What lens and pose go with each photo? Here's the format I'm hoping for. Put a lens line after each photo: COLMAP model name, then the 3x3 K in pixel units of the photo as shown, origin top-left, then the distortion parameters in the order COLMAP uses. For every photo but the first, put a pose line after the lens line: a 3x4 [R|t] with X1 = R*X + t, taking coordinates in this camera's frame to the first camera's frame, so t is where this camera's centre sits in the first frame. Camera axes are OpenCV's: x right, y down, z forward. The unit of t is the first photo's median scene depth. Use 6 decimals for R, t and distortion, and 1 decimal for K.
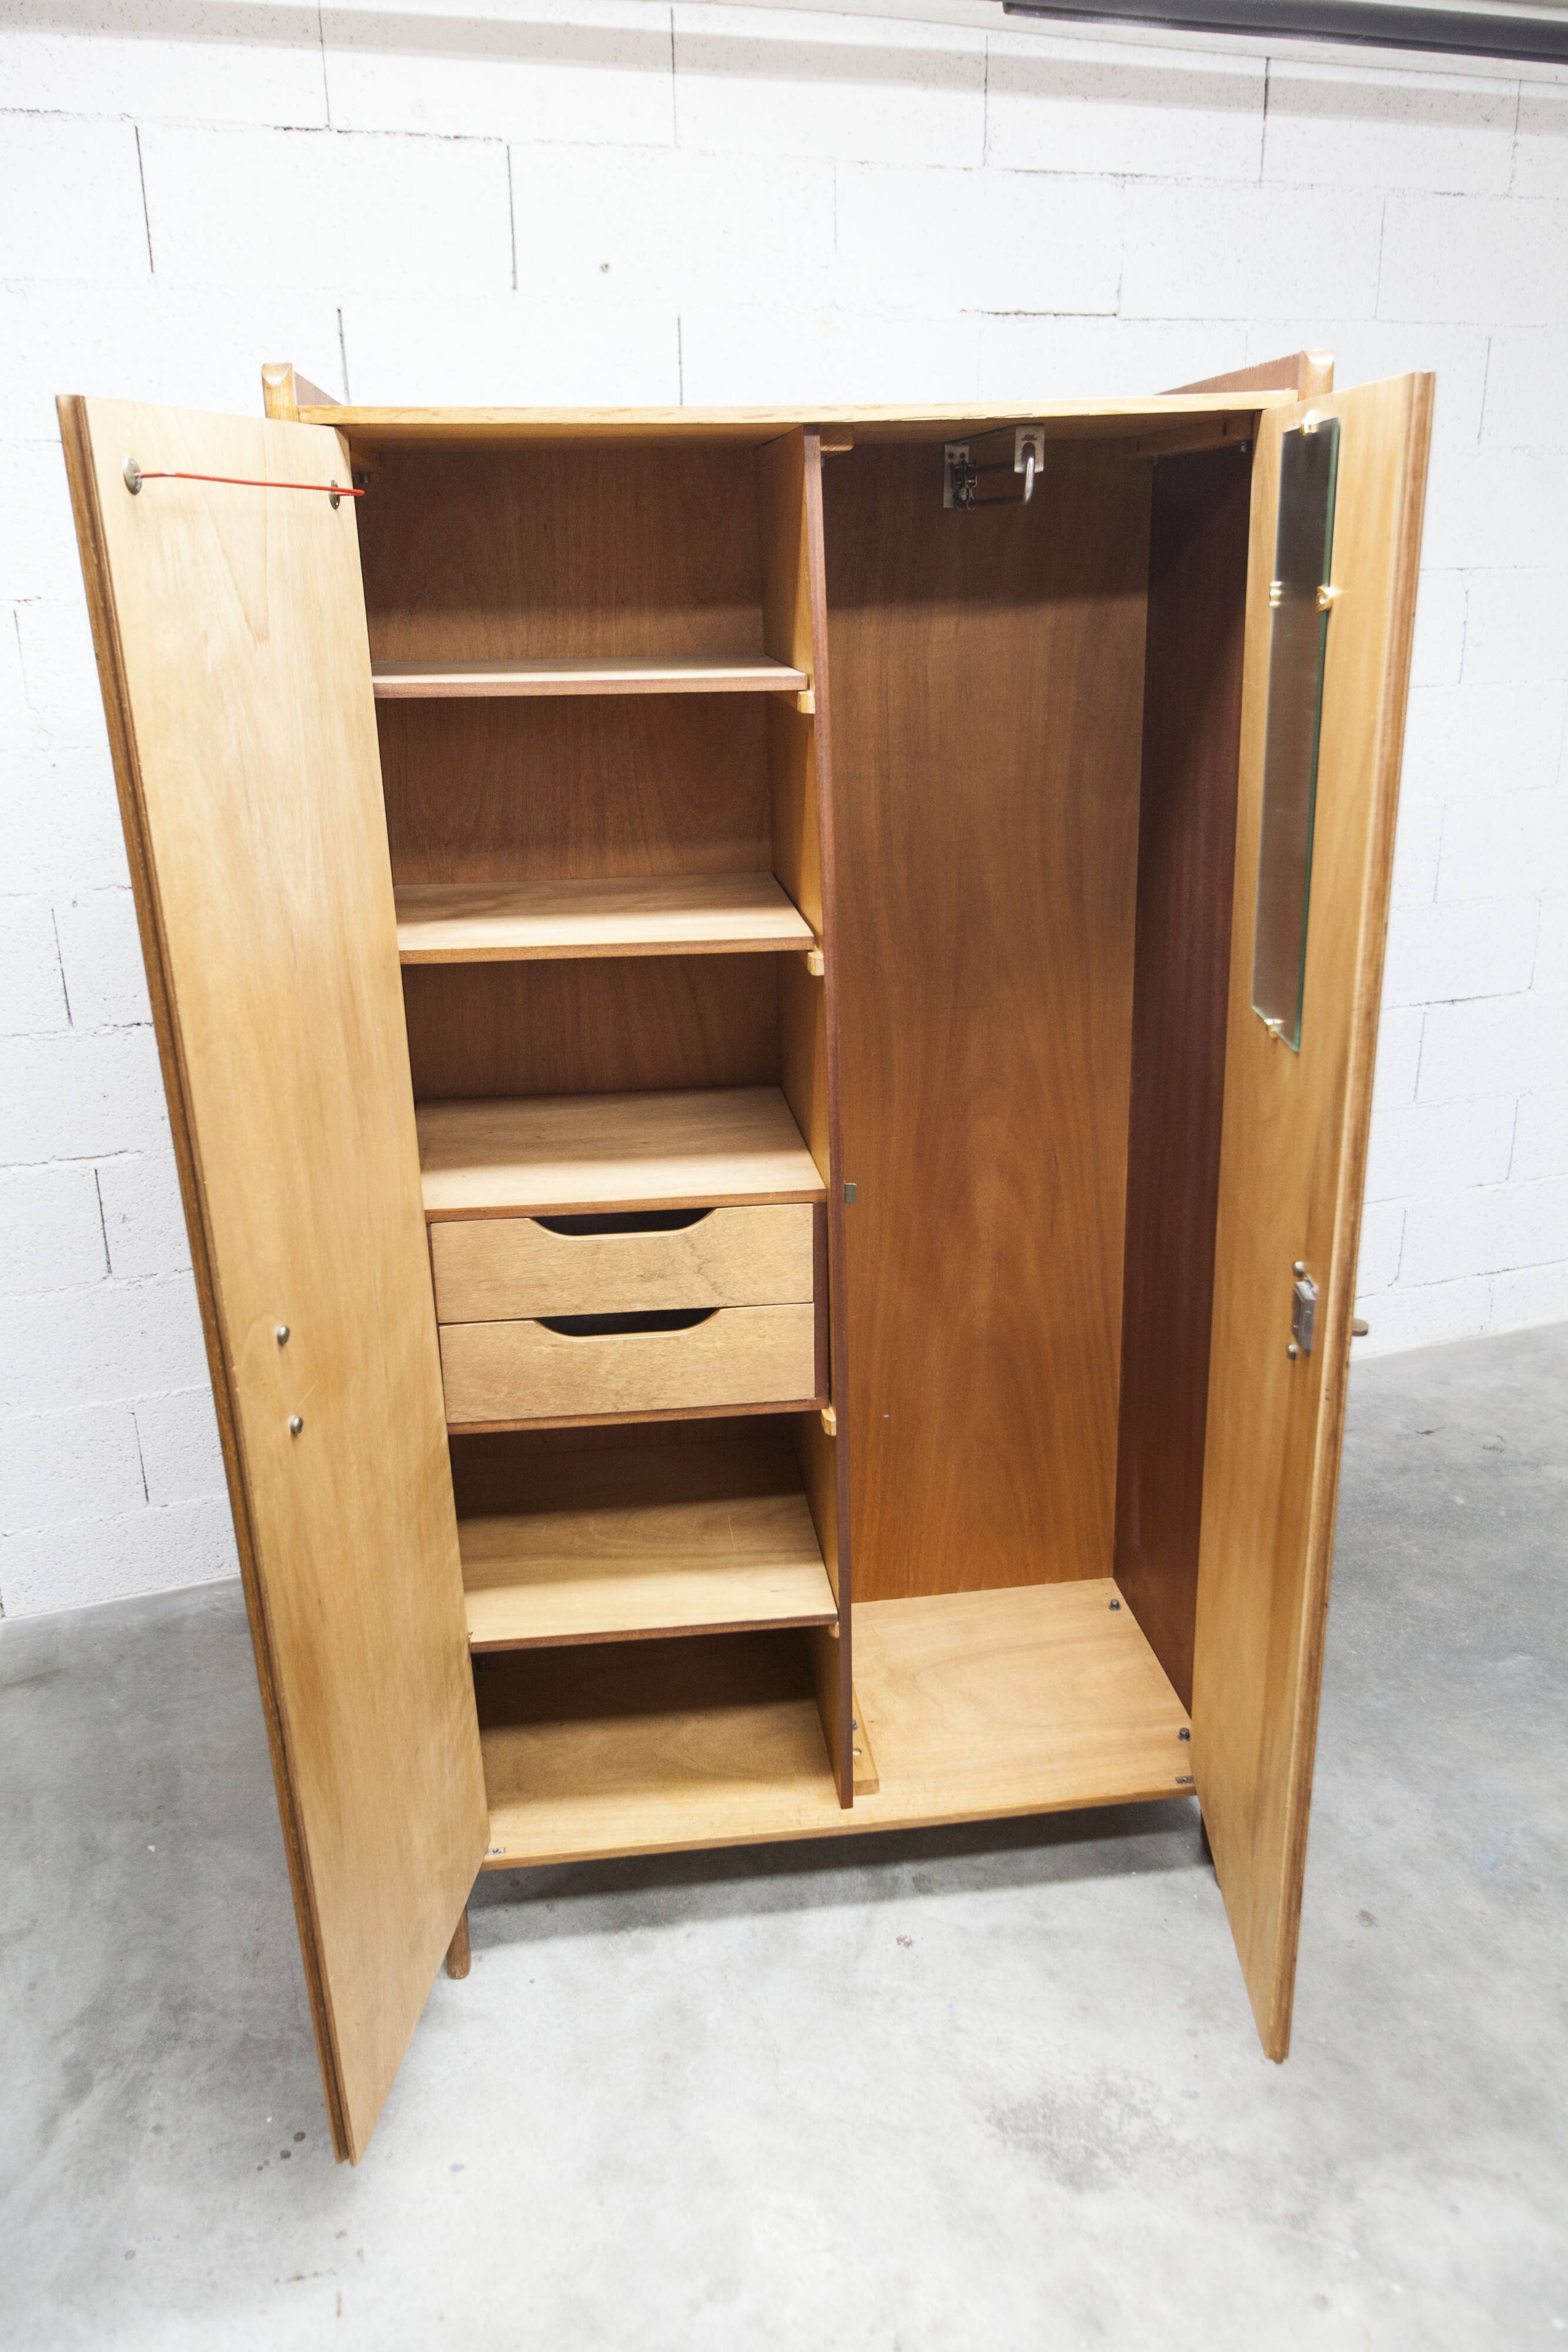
lens RADIAL K [[1813.9, 0, 789.4], [0, 1813.9, 1175.0], [0, 0, 1]] dist [0.009521, -0.004071]
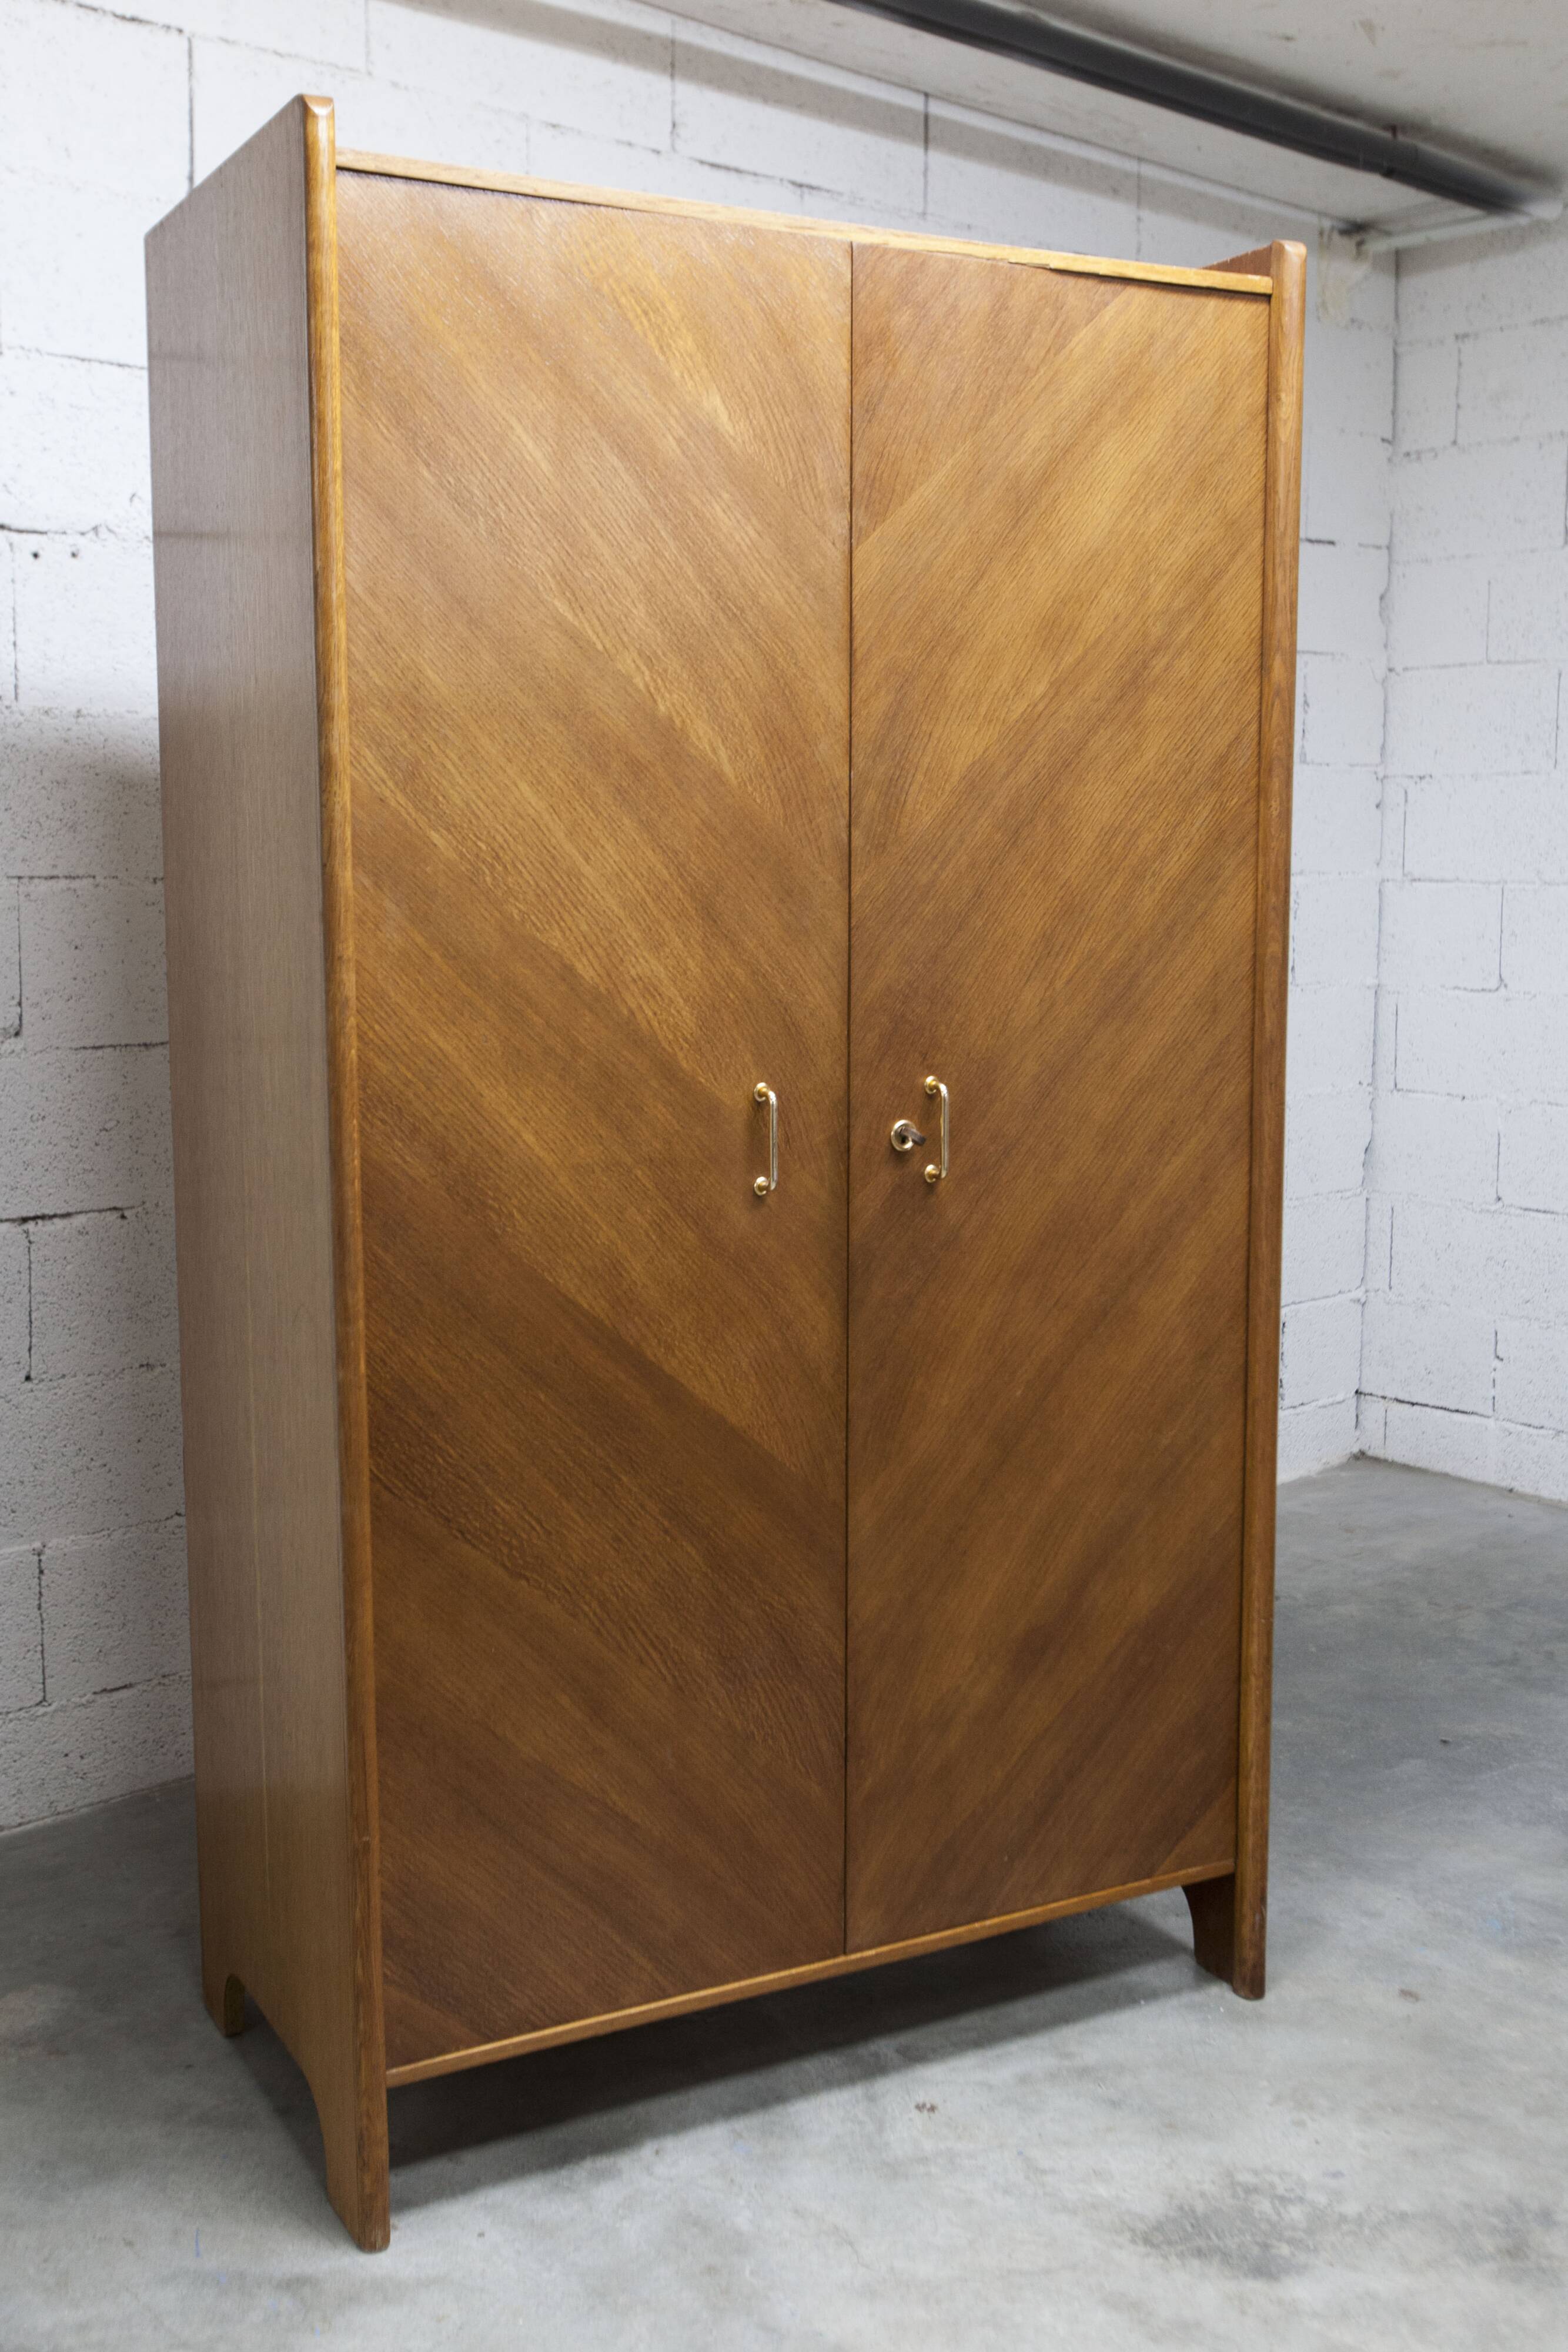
lens RADIAL K [[2421.6, 0, 771.0], [0, 2421.6, 1134.2], [0, 0, 1]] dist [0.010396, -0.017841]
pose [[0.932532, -0.018439, 0.360617, -0.385608], [0.094862, 0.976126, -0.195395, 0.219557], [-0.348405, 0.216421, 0.912017, -0.023035]]
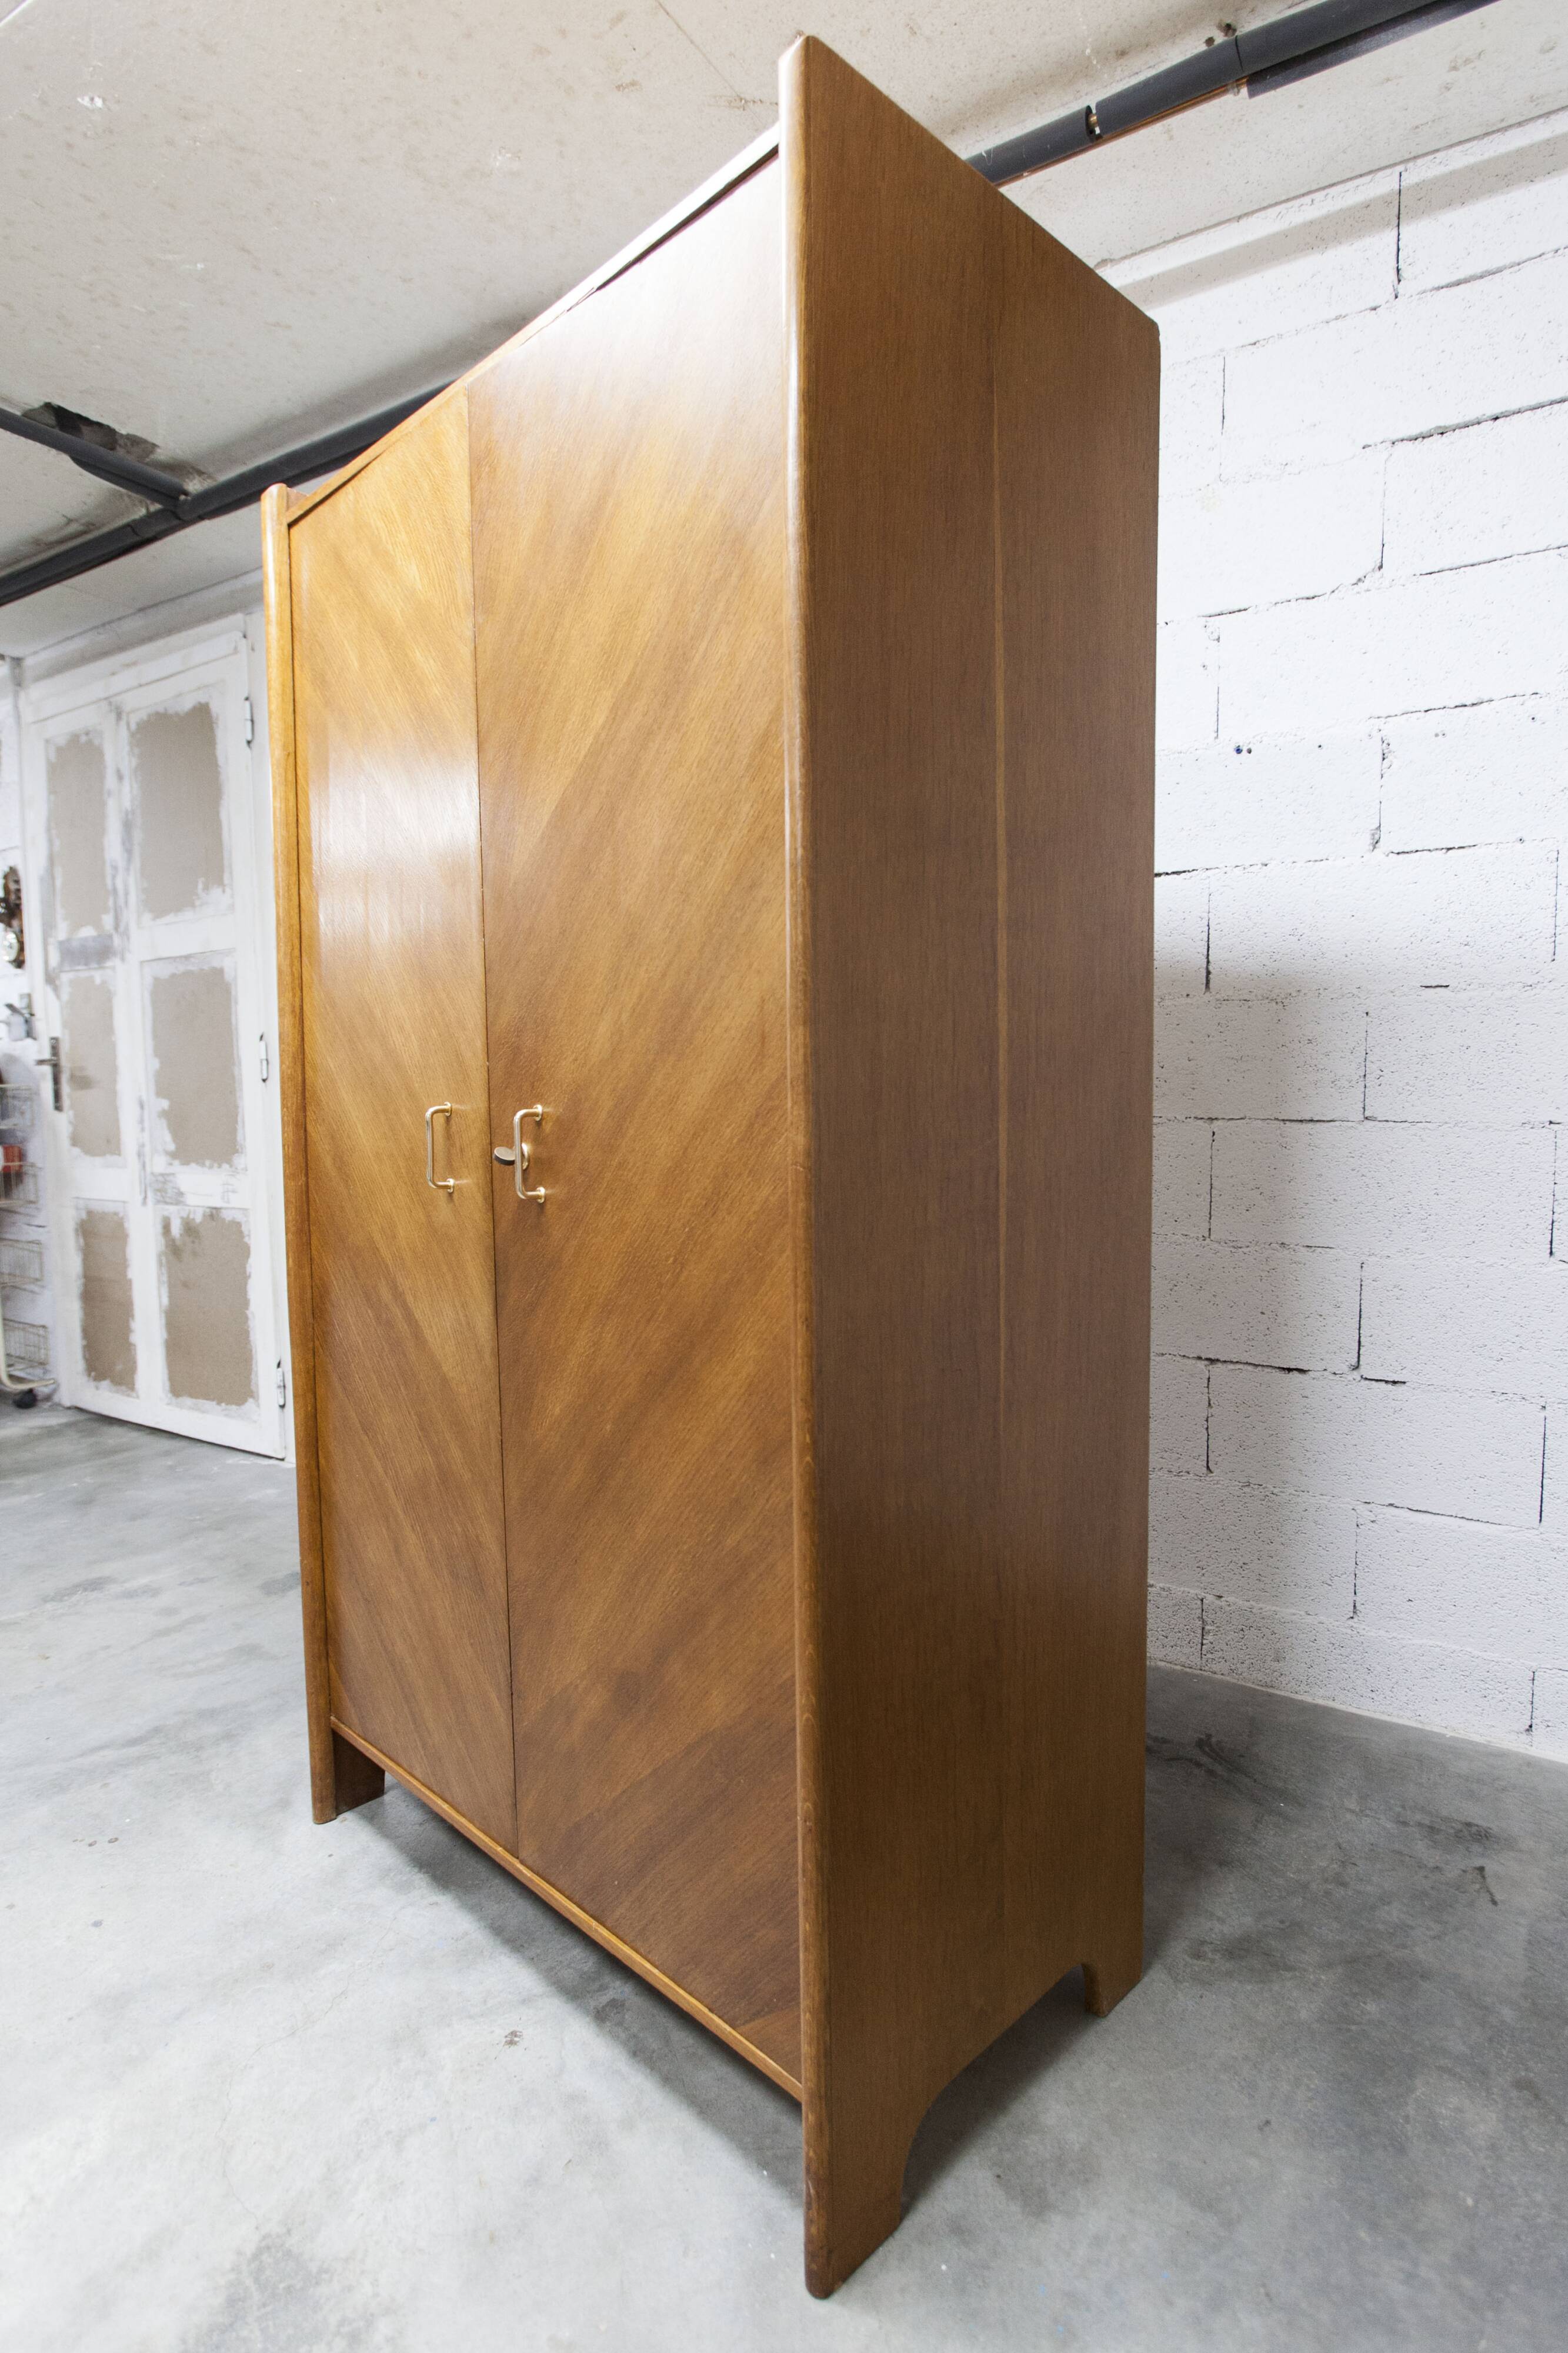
lens RADIAL K [[1244.0, 0, 821.2], [0, 1244.0, 1175.0], [0, 0, 1]] dist [-0.006745, 0.006387]
pose [[0.623753, 0.077960, -0.777724, 0.610961], [-0.263350, 0.957797, -0.115202, 0.059261], [0.735921, 0.276671, 0.617960, 0.656813]]
